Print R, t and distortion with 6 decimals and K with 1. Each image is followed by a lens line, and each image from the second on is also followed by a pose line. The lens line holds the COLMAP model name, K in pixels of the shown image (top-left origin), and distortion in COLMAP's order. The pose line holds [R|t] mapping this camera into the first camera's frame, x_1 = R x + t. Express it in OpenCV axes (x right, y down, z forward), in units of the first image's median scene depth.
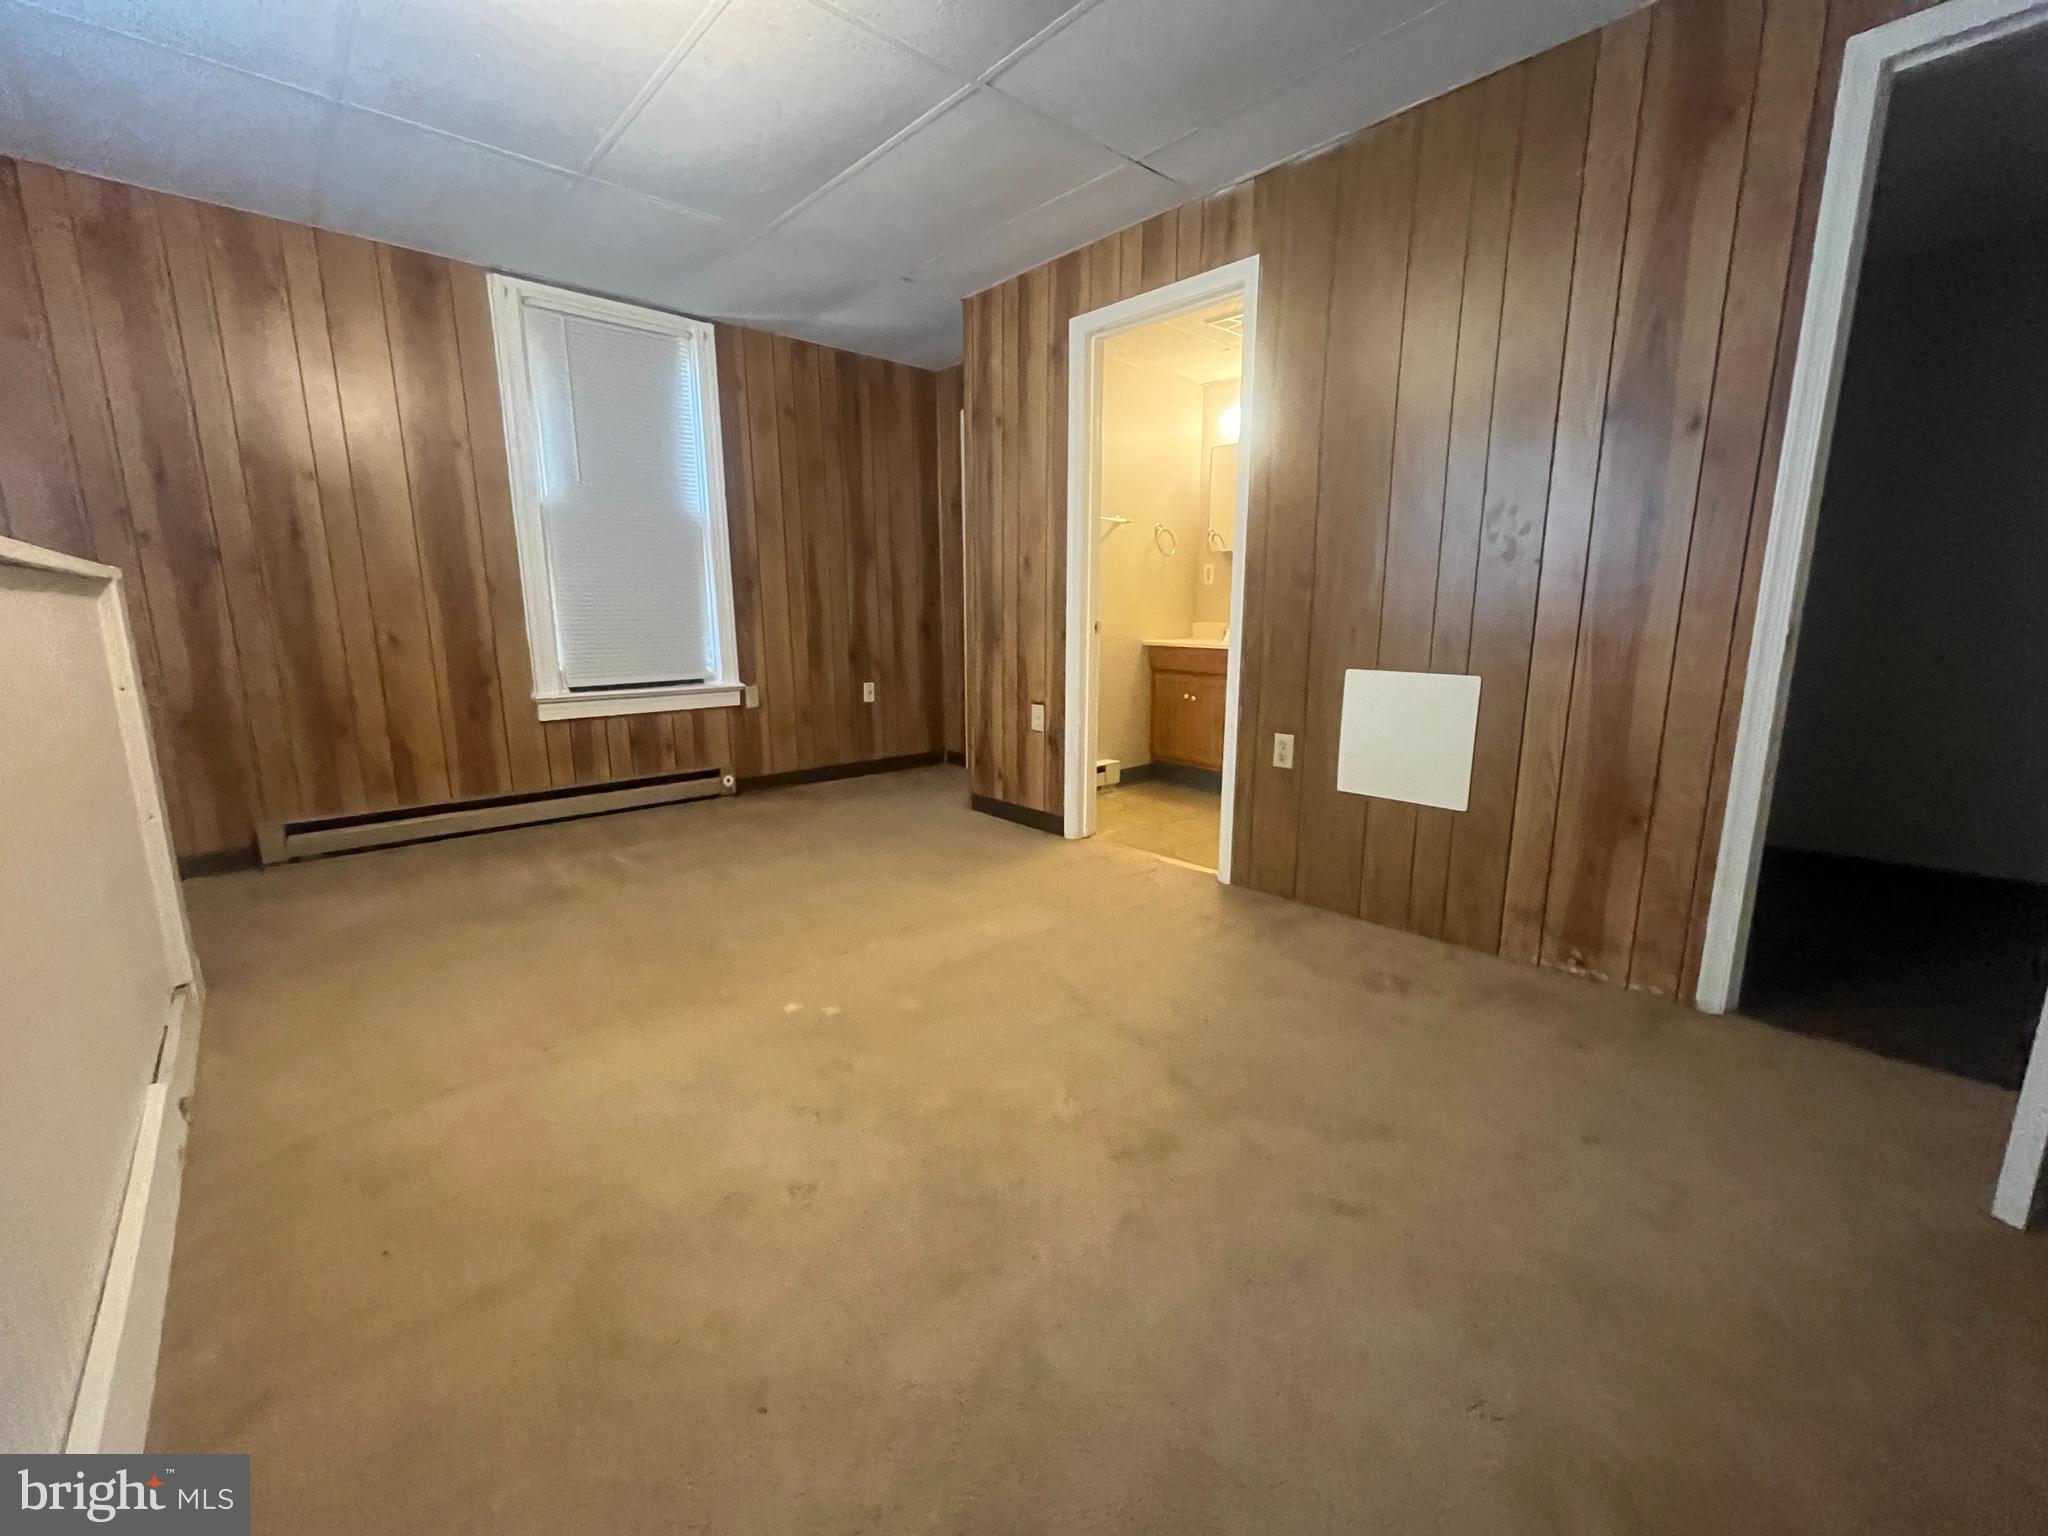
lens RADIAL K [[827.0, 0, 1017.1], [0, 827.0, 766.9], [0, 0, 1]] dist [-0.001952, 0.000021]
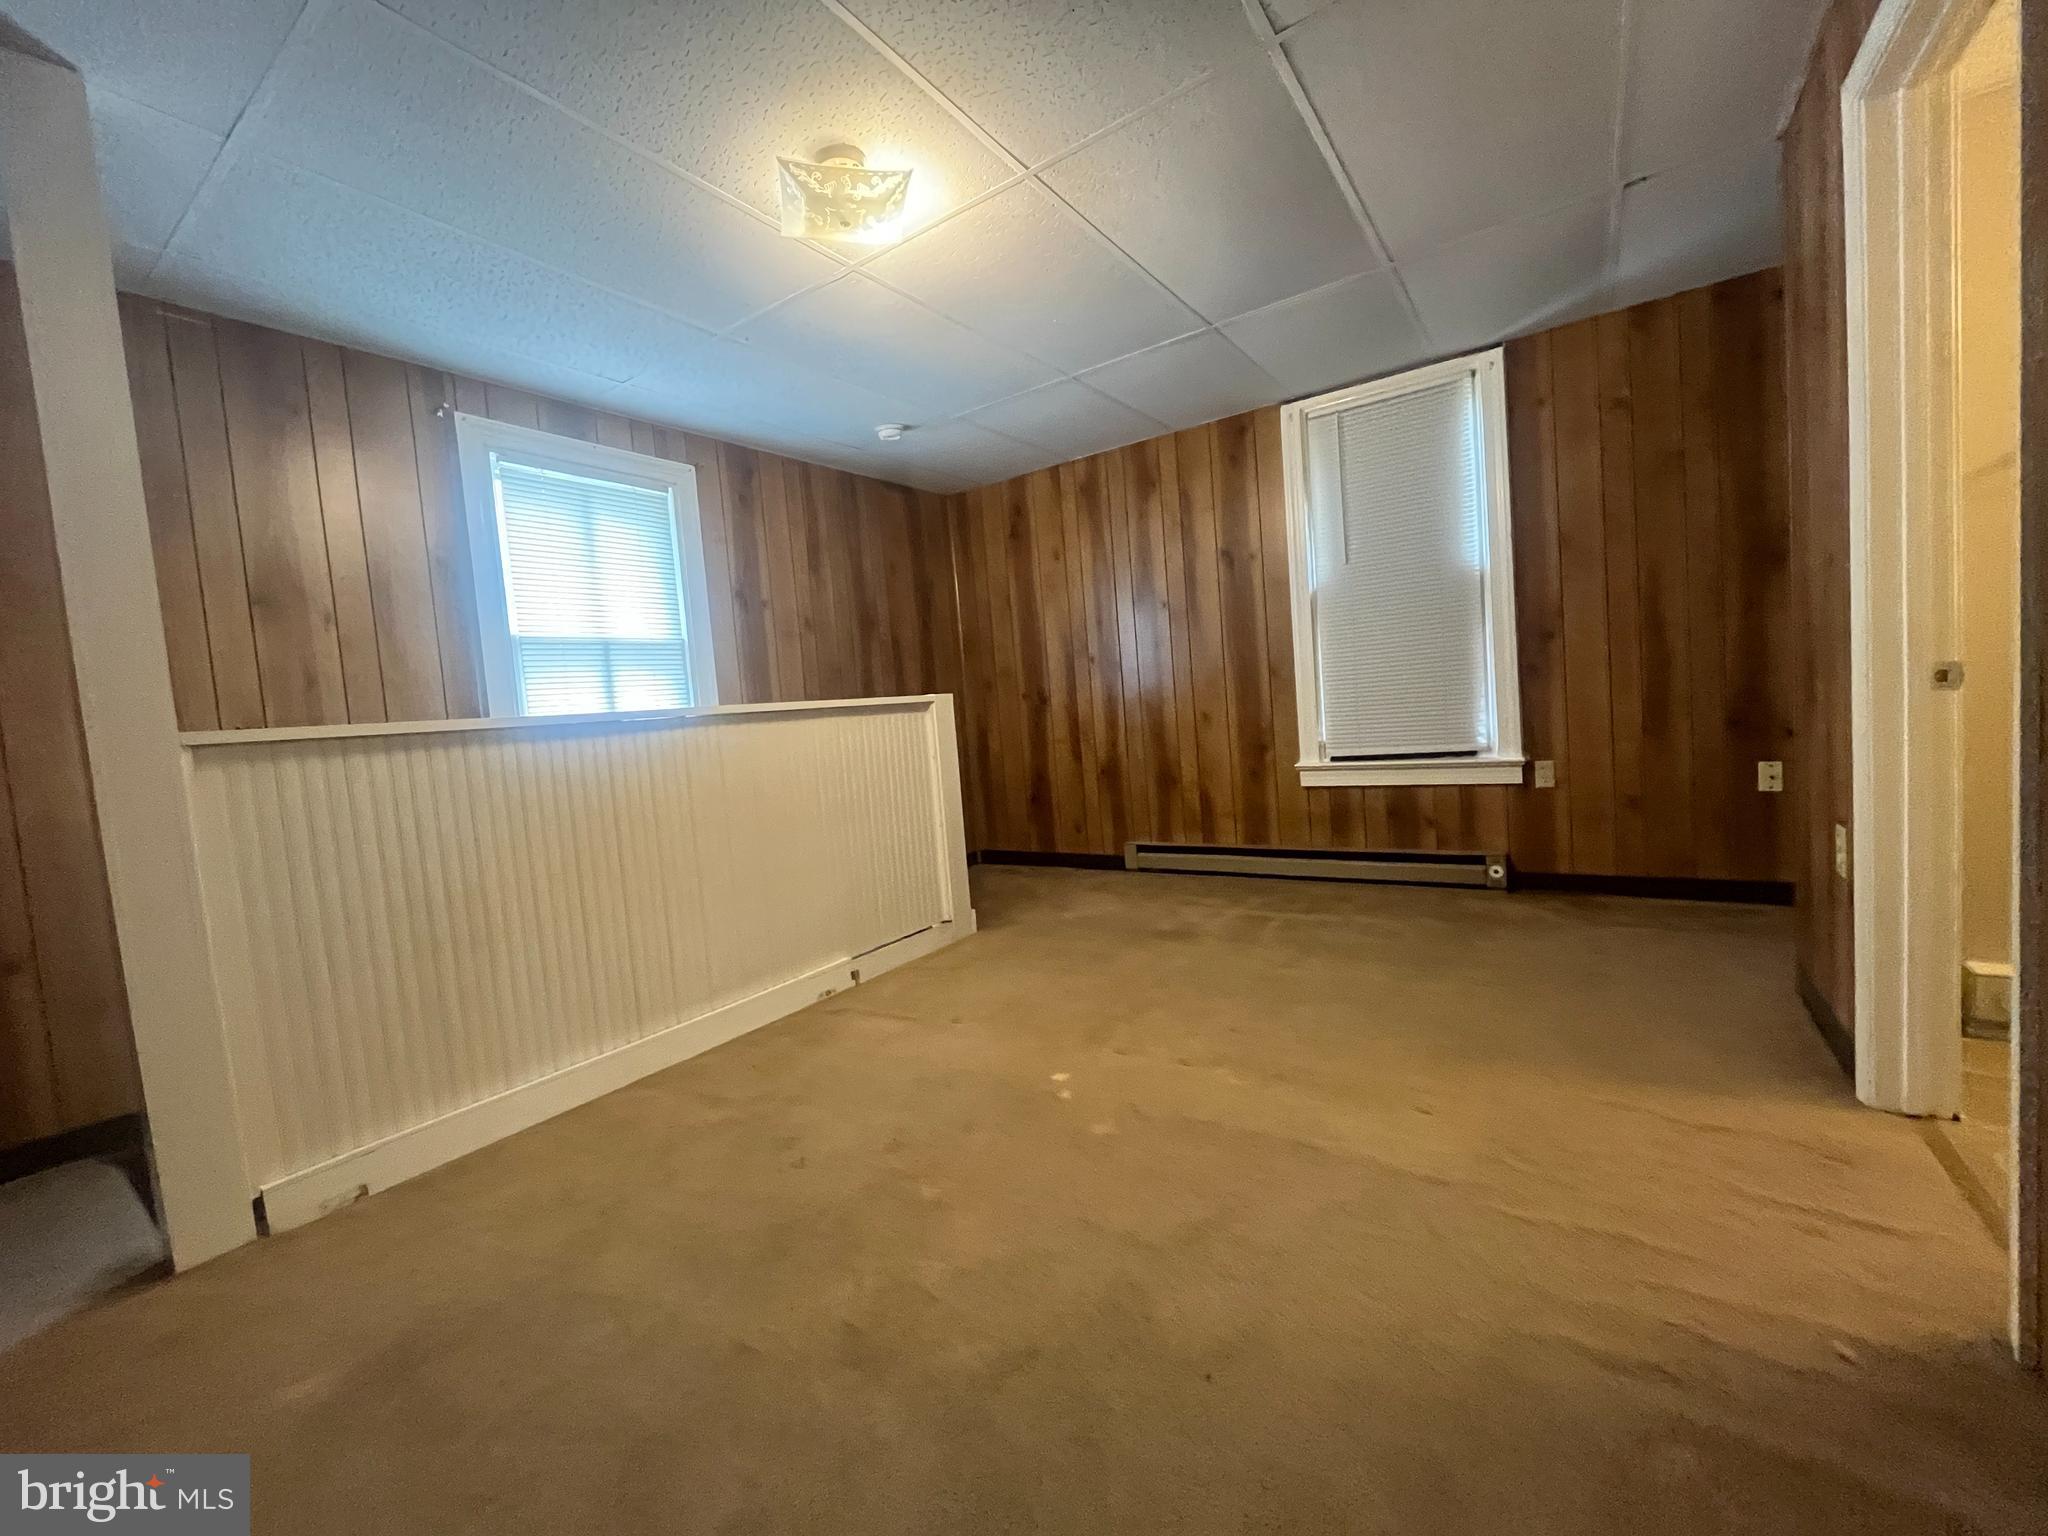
lens RADIAL K [[827.0, 0, 1017.1], [0, 827.0, 766.9], [0, 0, 1]] dist [-0.001952, 0.000021]
pose [[0.231369, 0.049959, -0.971582, 0.418091], [-0.102494, 0.994375, 0.026724, -0.073745], [0.967452, 0.093398, 0.235188, 0.378996]]
